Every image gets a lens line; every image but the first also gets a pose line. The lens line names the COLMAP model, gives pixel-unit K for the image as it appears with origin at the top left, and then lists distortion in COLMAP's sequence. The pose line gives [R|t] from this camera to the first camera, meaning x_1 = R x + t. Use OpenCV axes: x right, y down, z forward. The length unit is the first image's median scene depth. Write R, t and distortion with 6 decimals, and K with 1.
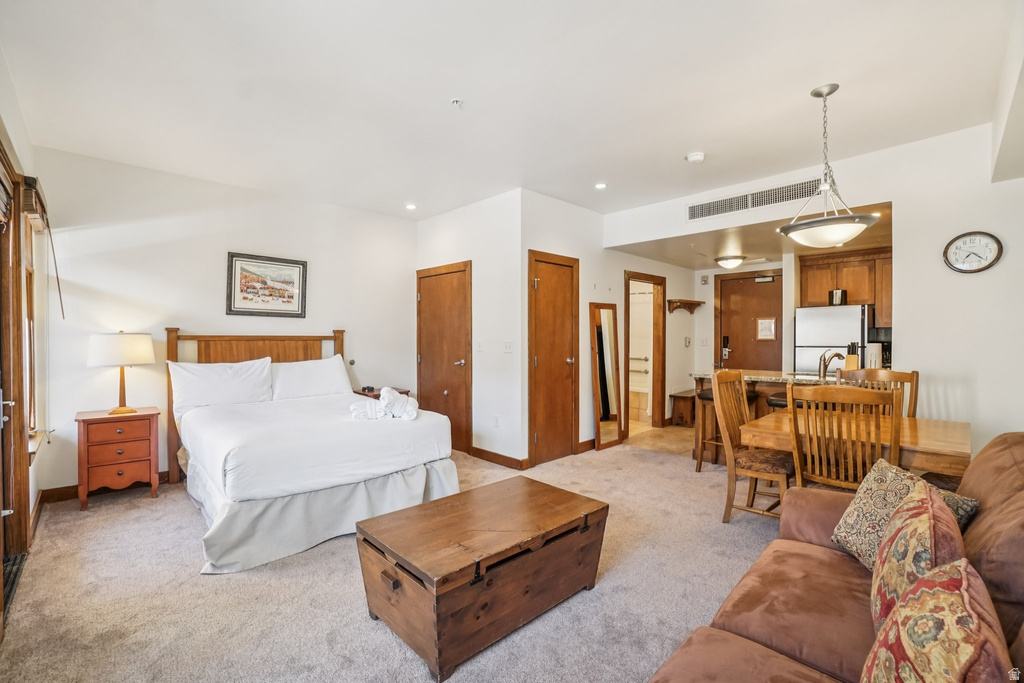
lens RADIAL K [[450.6, 0, 490.2], [0, 450.6, 342.6], [0, 0, 1]] dist [-0.050068, 0.013574]
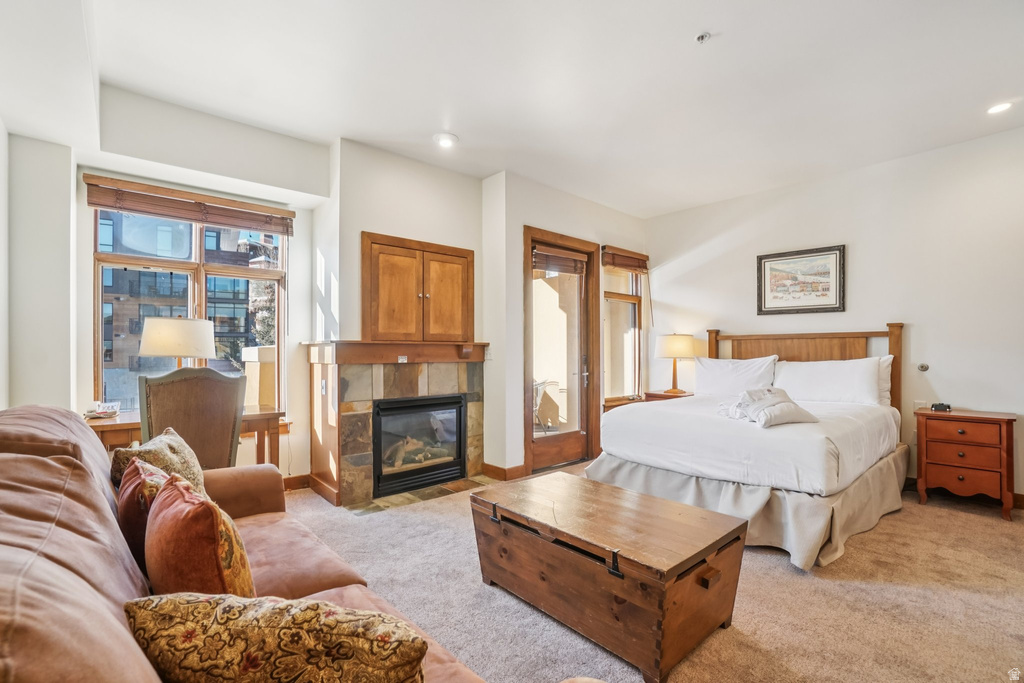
lens RADIAL K [[450.6, 0, 507.2], [0, 450.6, 348.2], [0, 0, 1]] dist [-0.050068, 0.013574]
pose [[-0.021911, -0.009494, -0.999715, 0.469835], [-0.010176, 0.999905, -0.009273, 0.031390], [0.999708, 0.009970, -0.022006, 0.417388]]
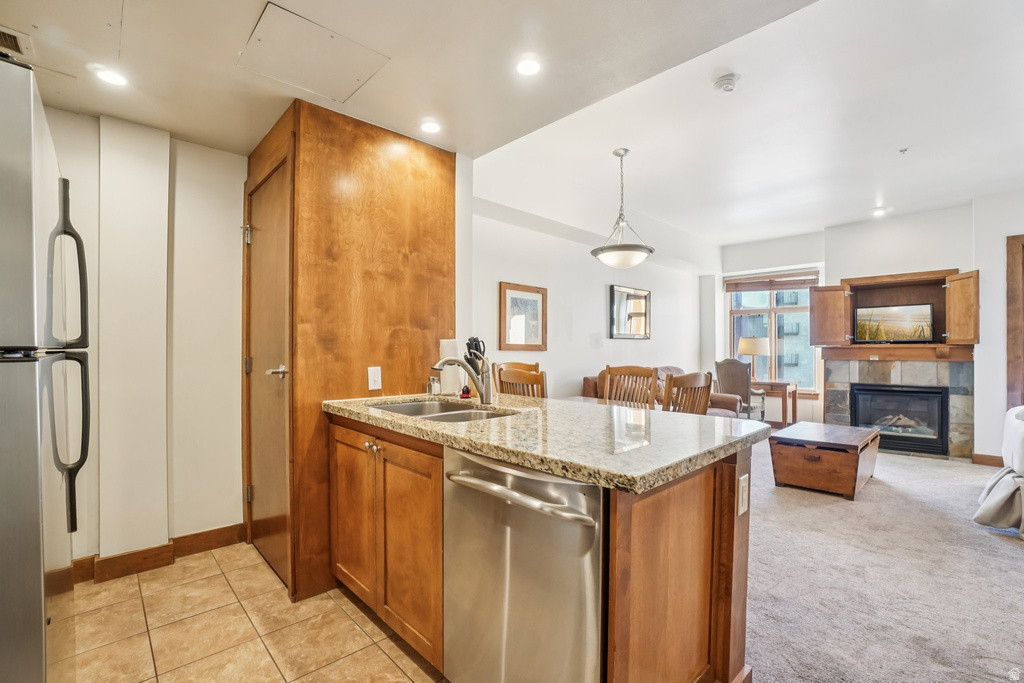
lens RADIAL K [[450.6, 0, 506.0], [0, 450.6, 348.9], [0, 0, 1]] dist [-0.050068, 0.013574]
pose [[-0.999916, 0.002132, -0.012756, 0.671257], [0.002032, 0.999967, 0.007833, 0.010249], [0.012772, 0.007806, -0.999888, 1.395117]]
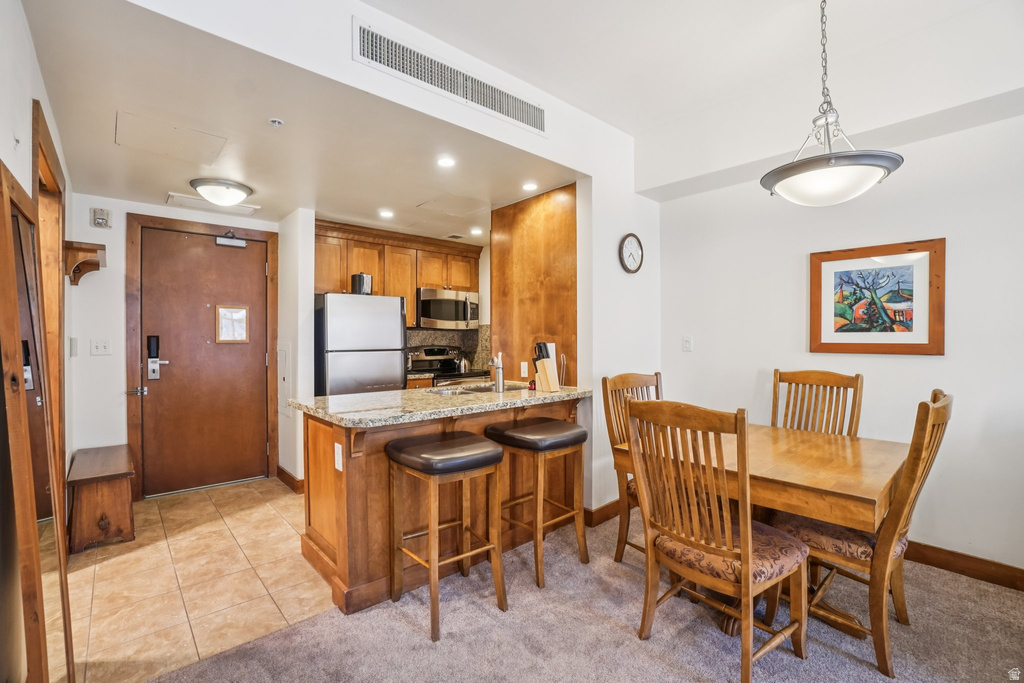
lens RADIAL K [[450.6, 0, 507.1], [0, 450.6, 343.2], [0, 0, 1]] dist [-0.050068, 0.013574]
pose [[0.008326, -0.003530, 0.999959, 0.028291], [0.014896, 0.999883, 0.003406, -0.001231], [-0.999854, 0.014867, 0.008378, 0.893411]]
